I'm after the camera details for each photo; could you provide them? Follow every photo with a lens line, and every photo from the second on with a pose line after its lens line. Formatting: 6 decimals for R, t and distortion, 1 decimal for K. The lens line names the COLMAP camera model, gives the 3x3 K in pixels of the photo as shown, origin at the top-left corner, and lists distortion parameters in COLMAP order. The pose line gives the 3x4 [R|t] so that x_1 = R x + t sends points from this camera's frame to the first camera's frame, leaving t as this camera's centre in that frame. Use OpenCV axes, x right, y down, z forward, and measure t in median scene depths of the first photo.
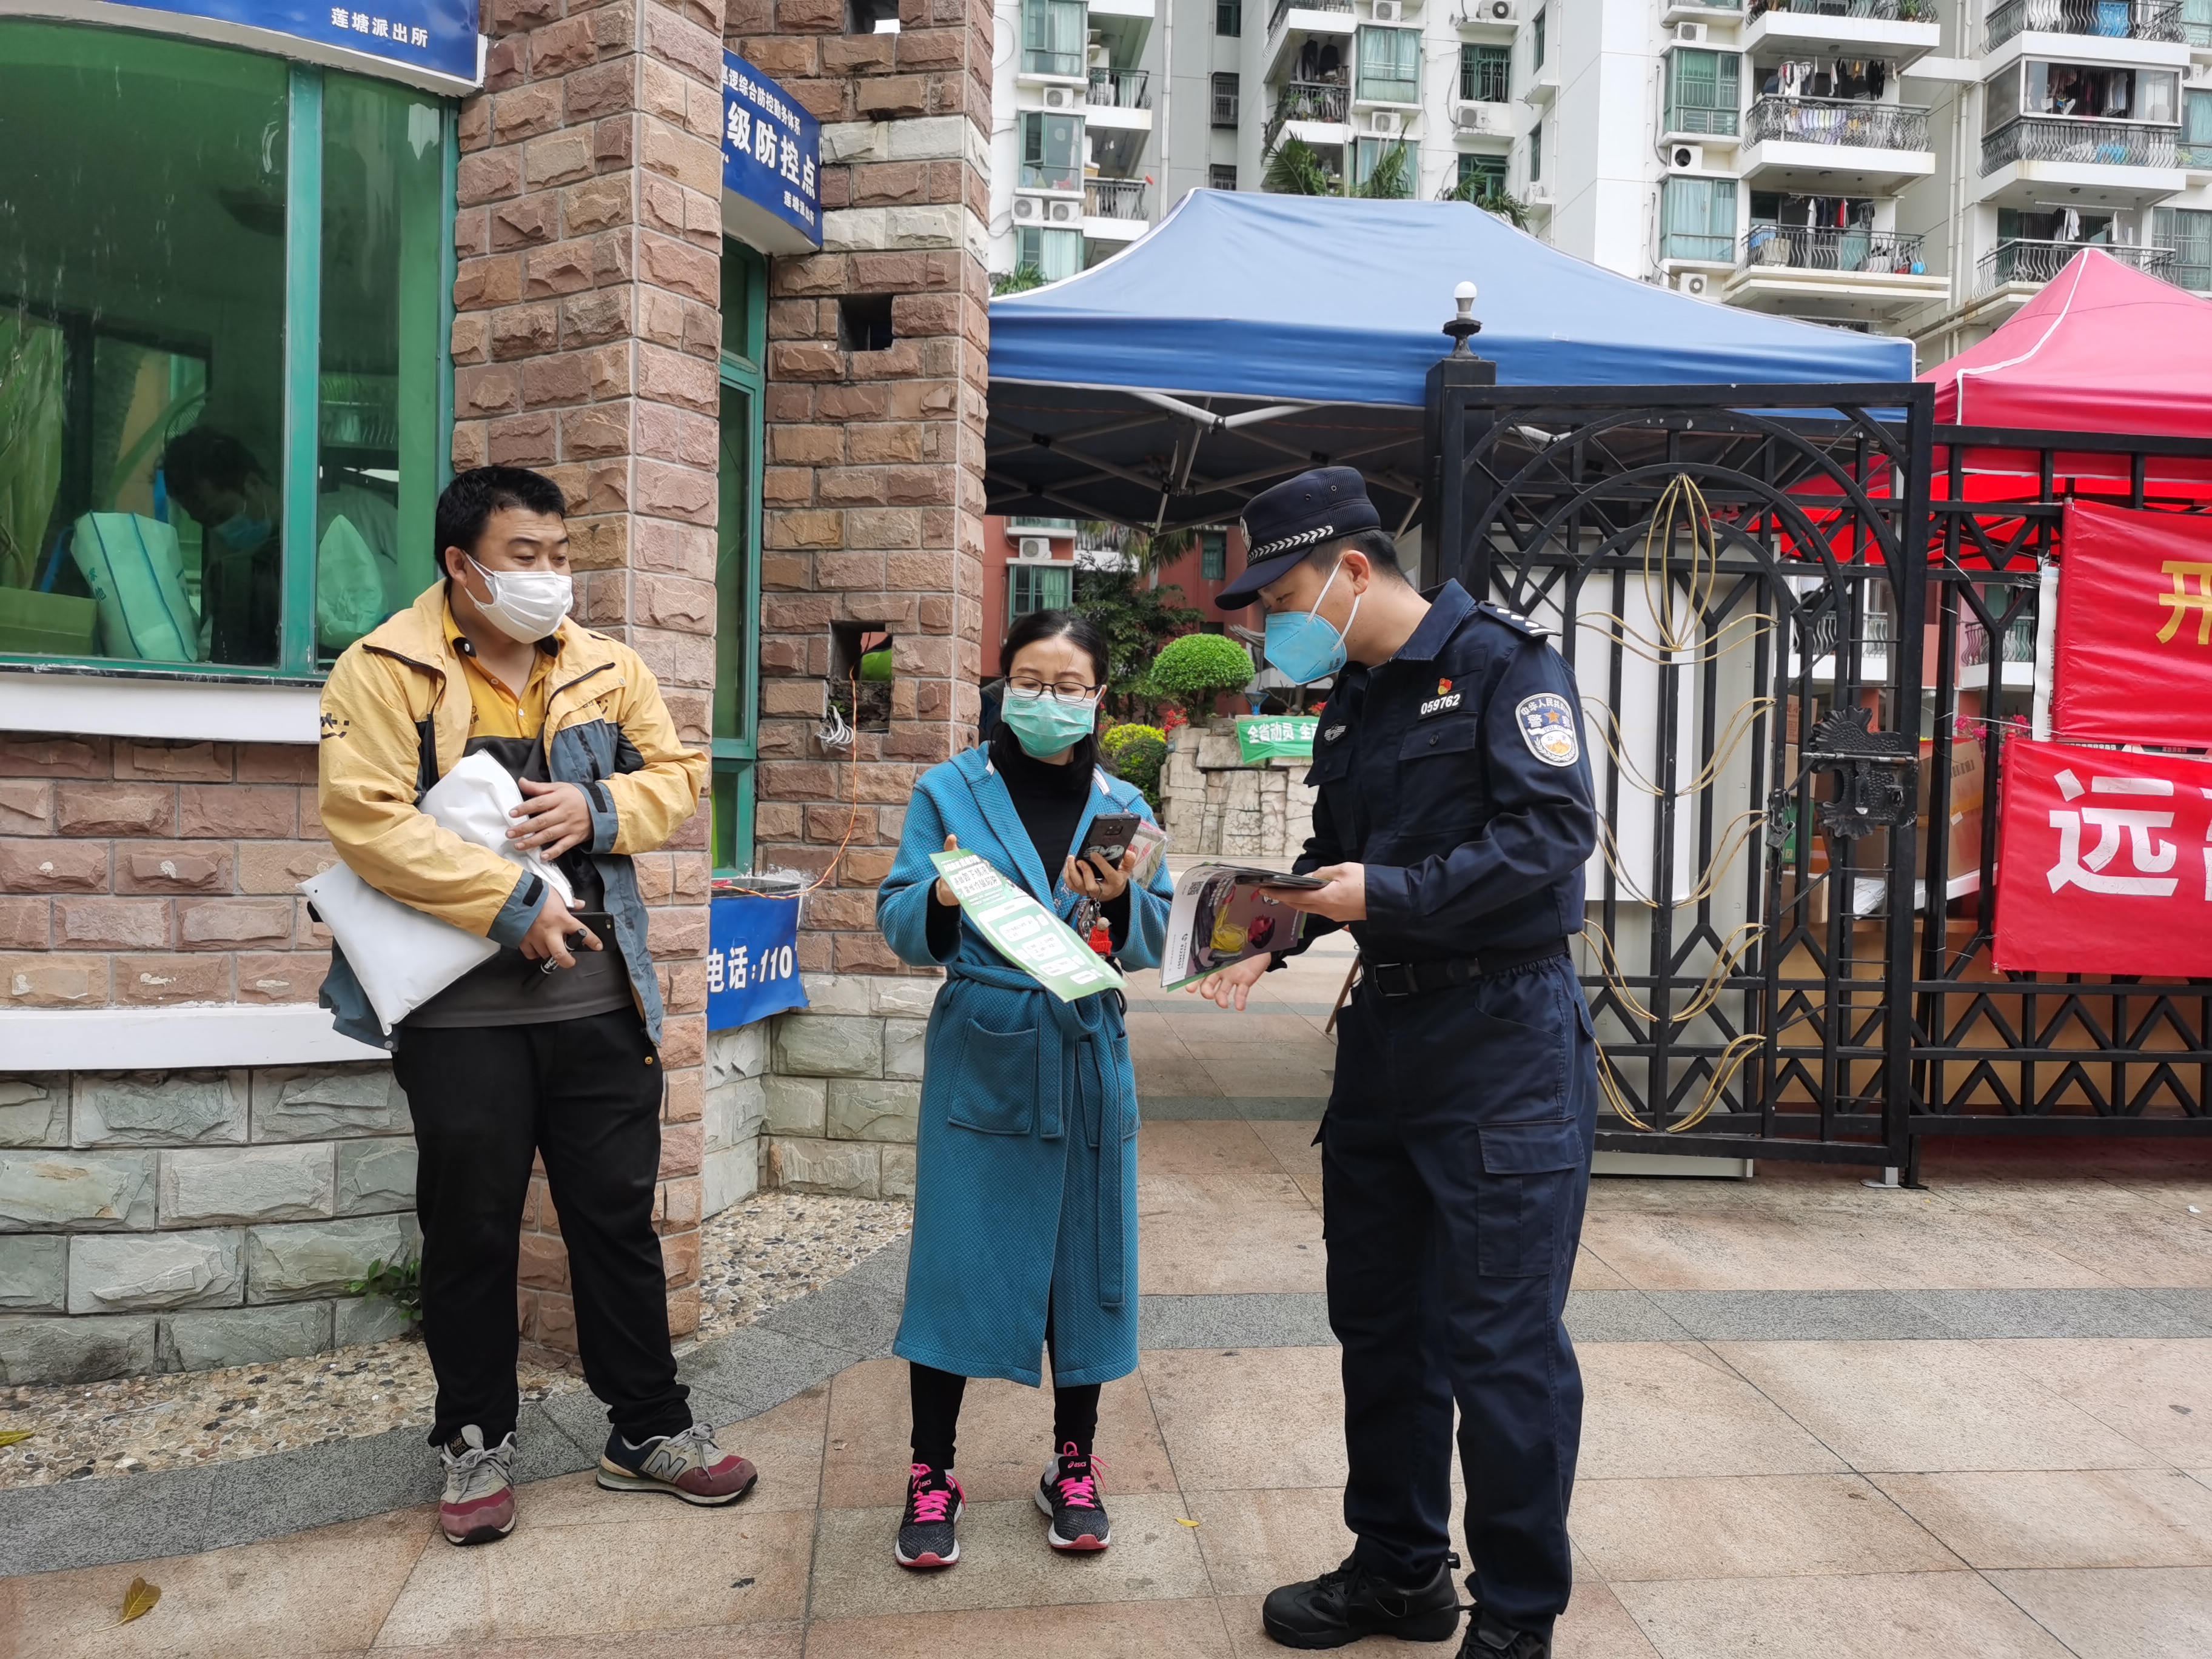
lens RADIAL K [[1733.0, 0, 1120.8], [0, 1733.0, 829.9], [0, 0, 1]] dist [0.055254, -0.051323]
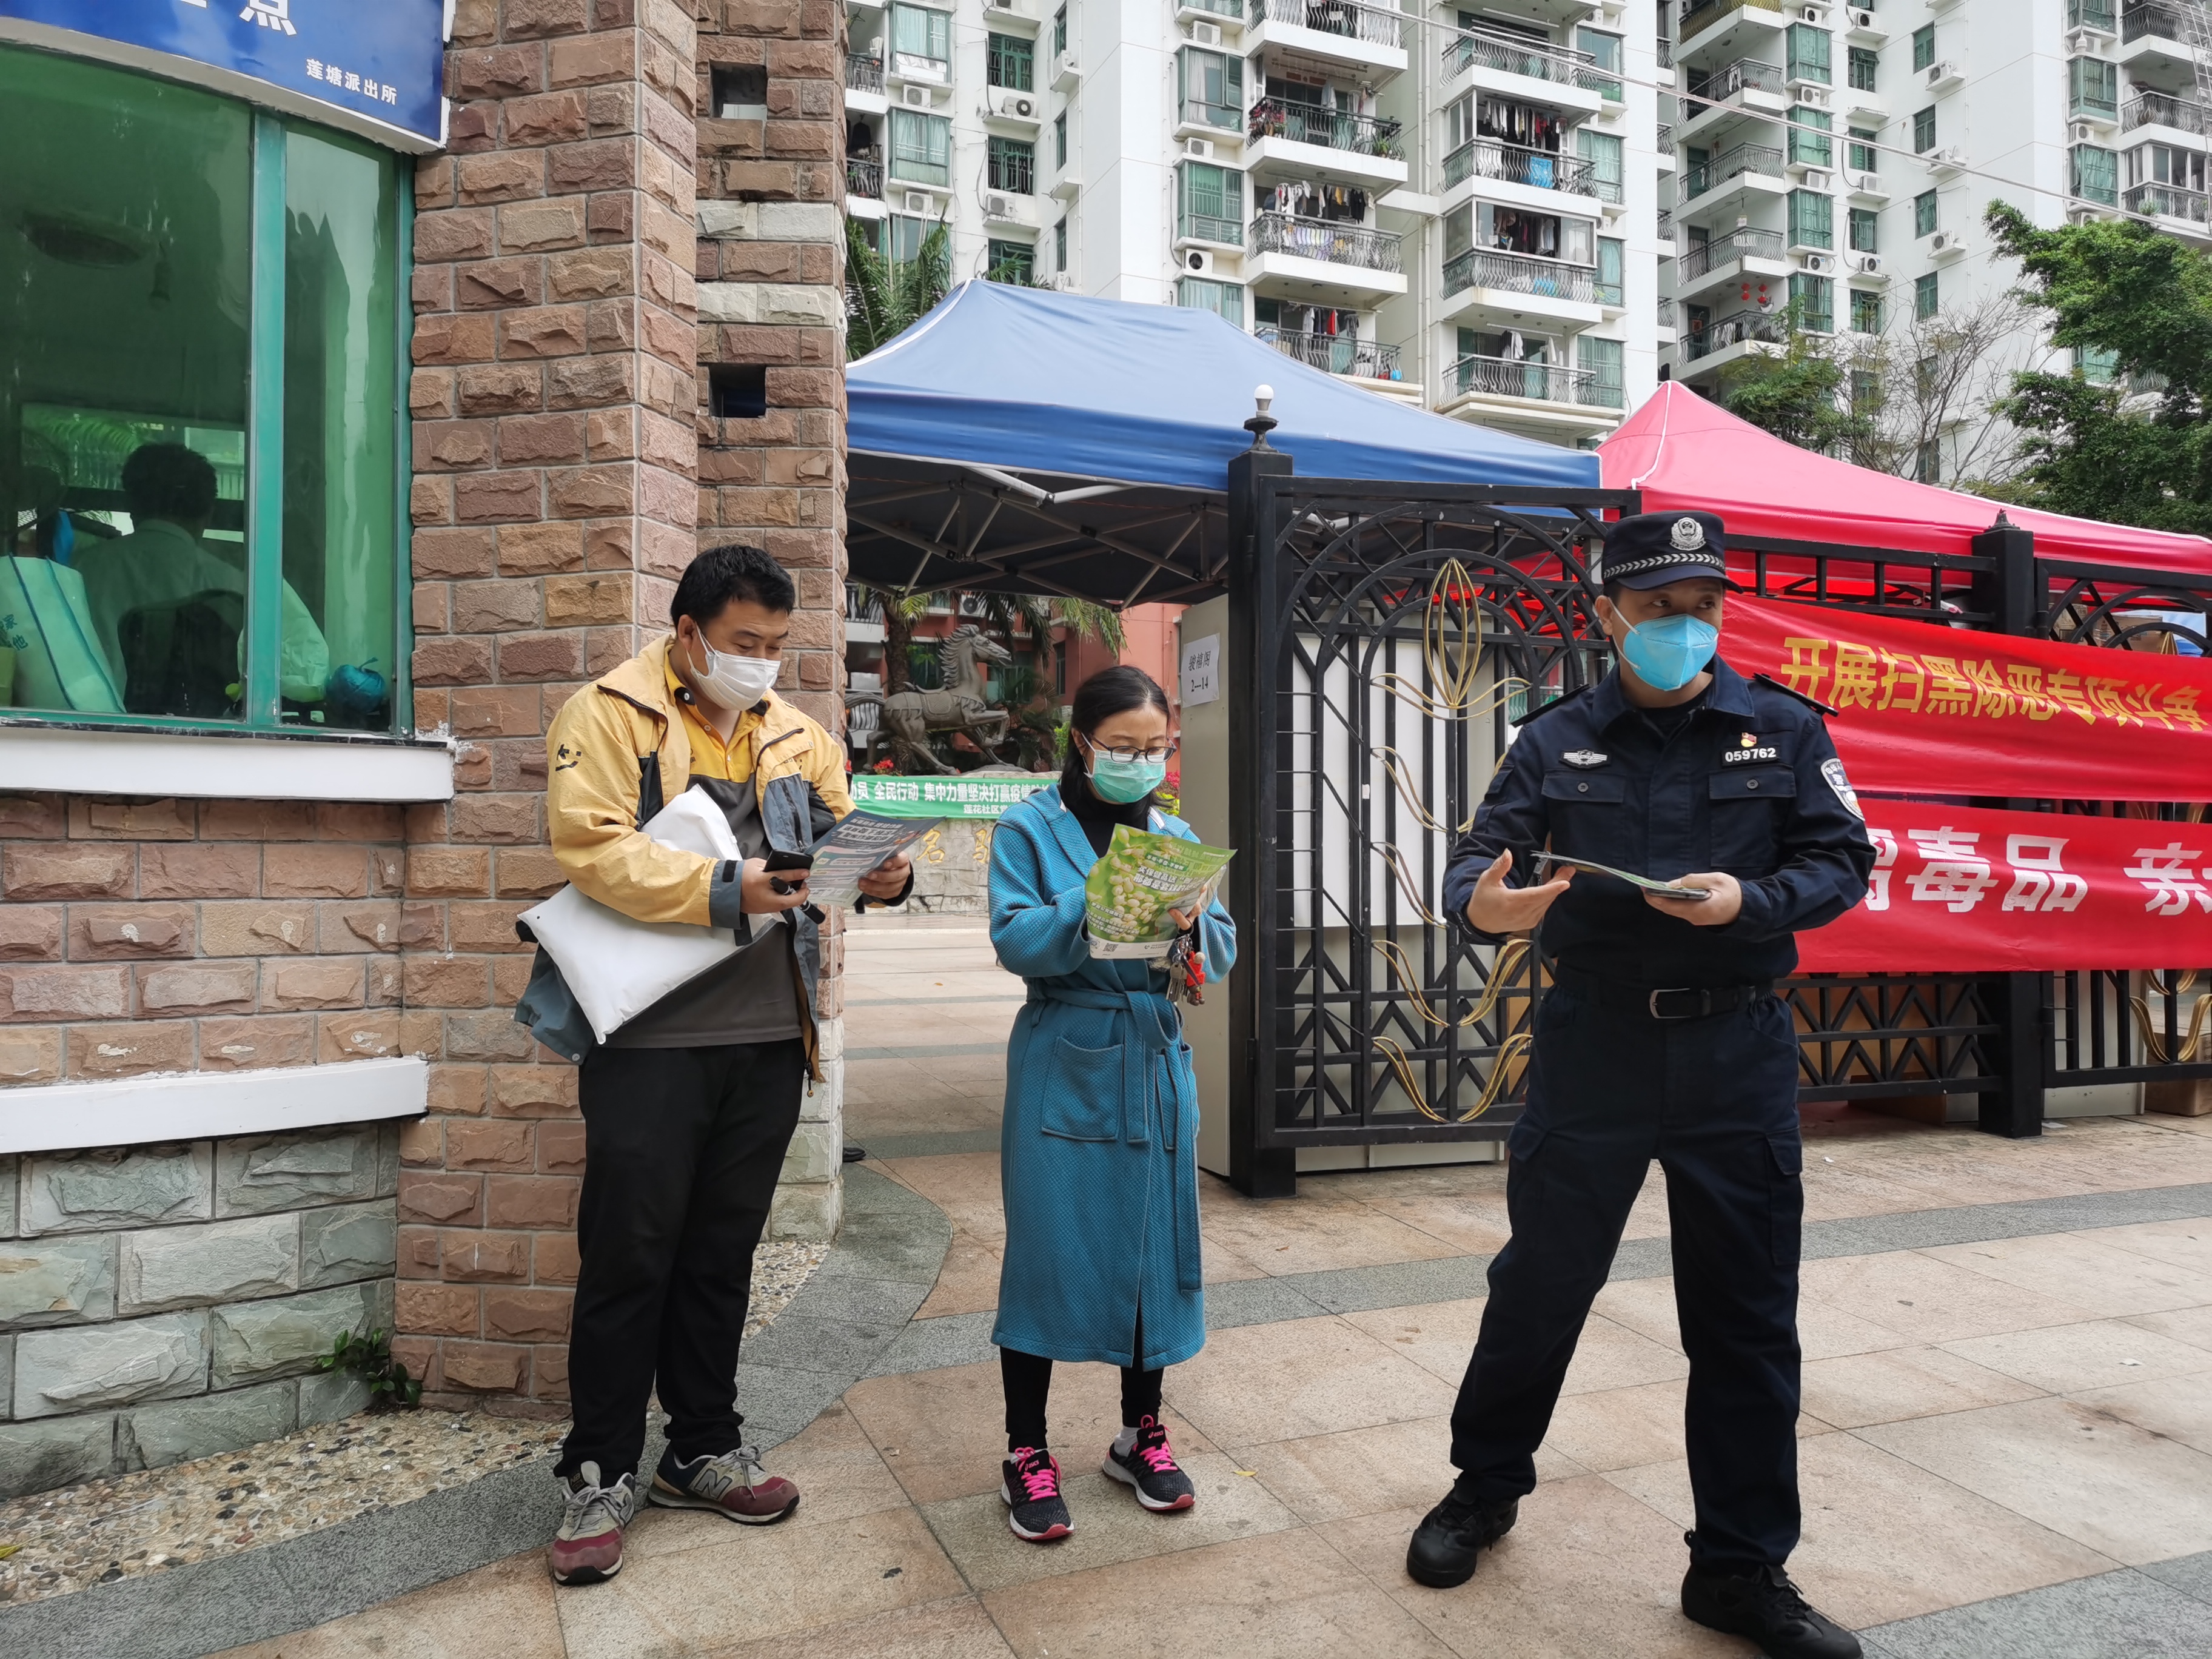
lens RADIAL K [[1723.5, 0, 1148.9], [0, 1723.5, 816.8], [0, 0, 1]] dist [0.046554, -0.032341]
pose [[0.957521, -0.015602, 0.287941, -0.201520], [0.027687, 0.998896, -0.037943, 0.007734], [-0.287031, 0.044303, 0.956896, -0.043953]]
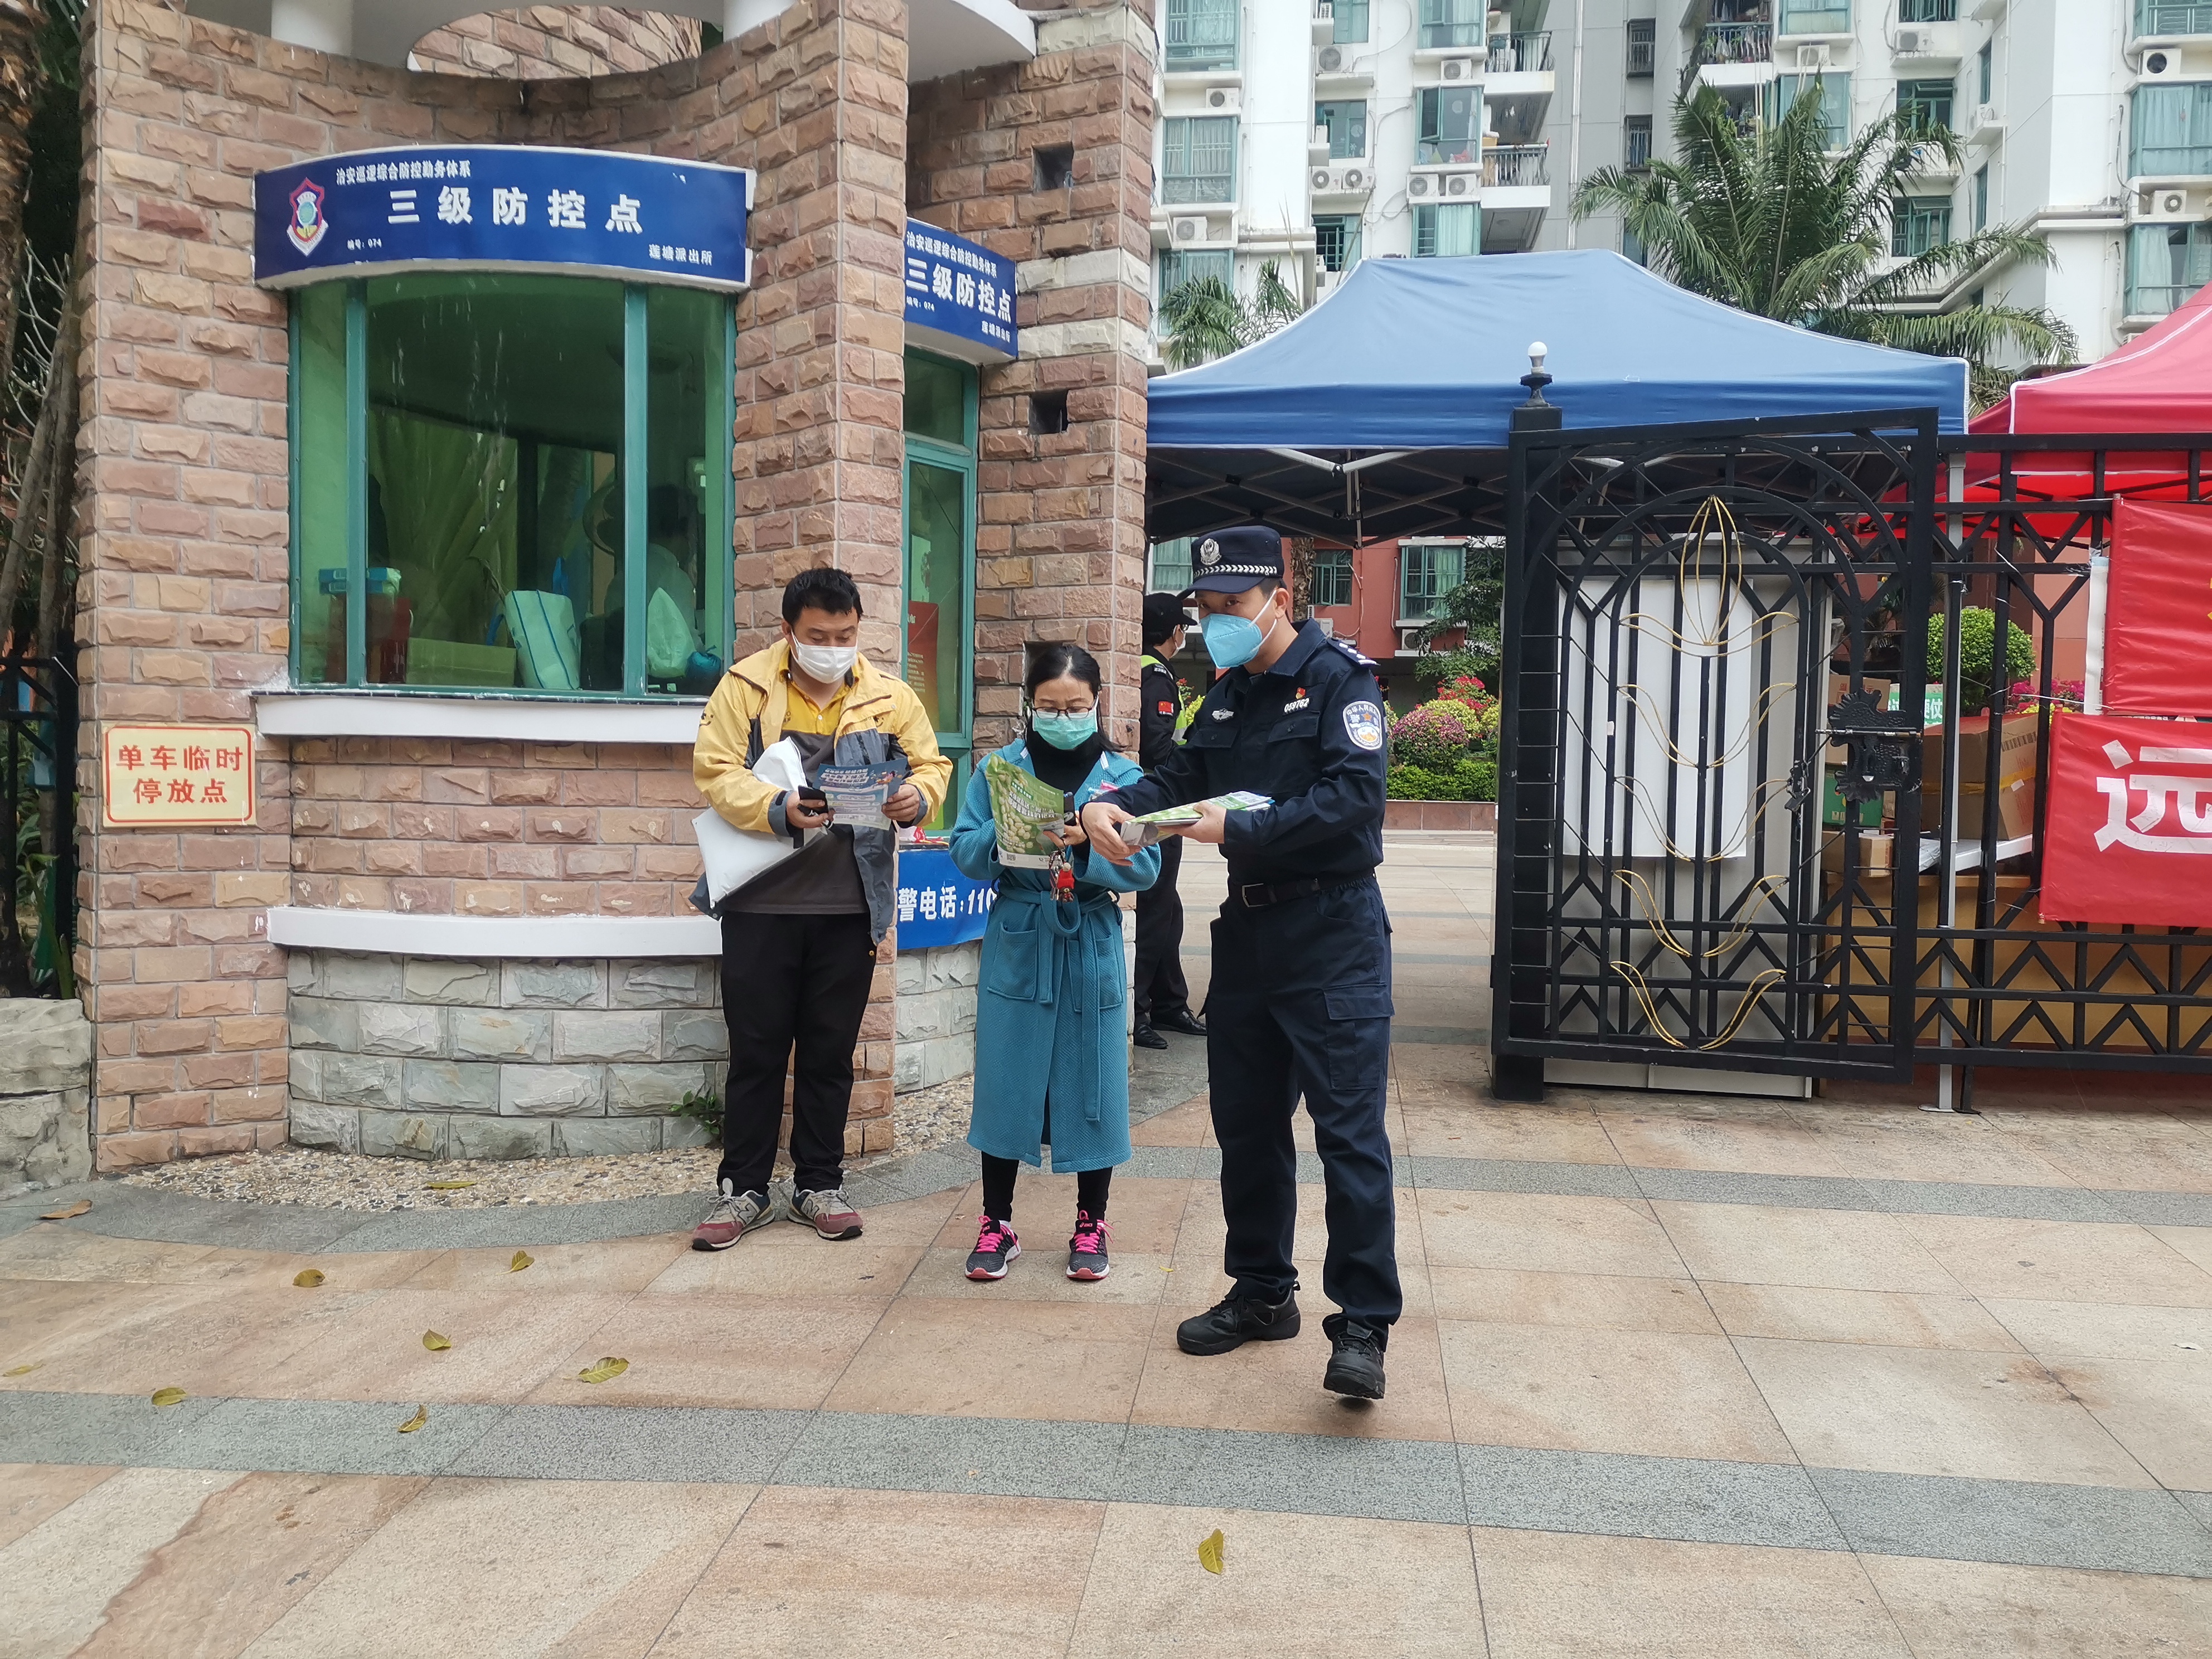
lens RADIAL K [[1745.1, 0, 1106.0], [0, 1745.1, 829.5], [0, 0, 1]] dist [0.090647, -0.111745]
pose [[0.968627, -0.002075, -0.248511, 0.209646], [0.004449, 0.999950, 0.008993, 0.009585], [0.248480, -0.009816, 0.968587, -0.253529]]
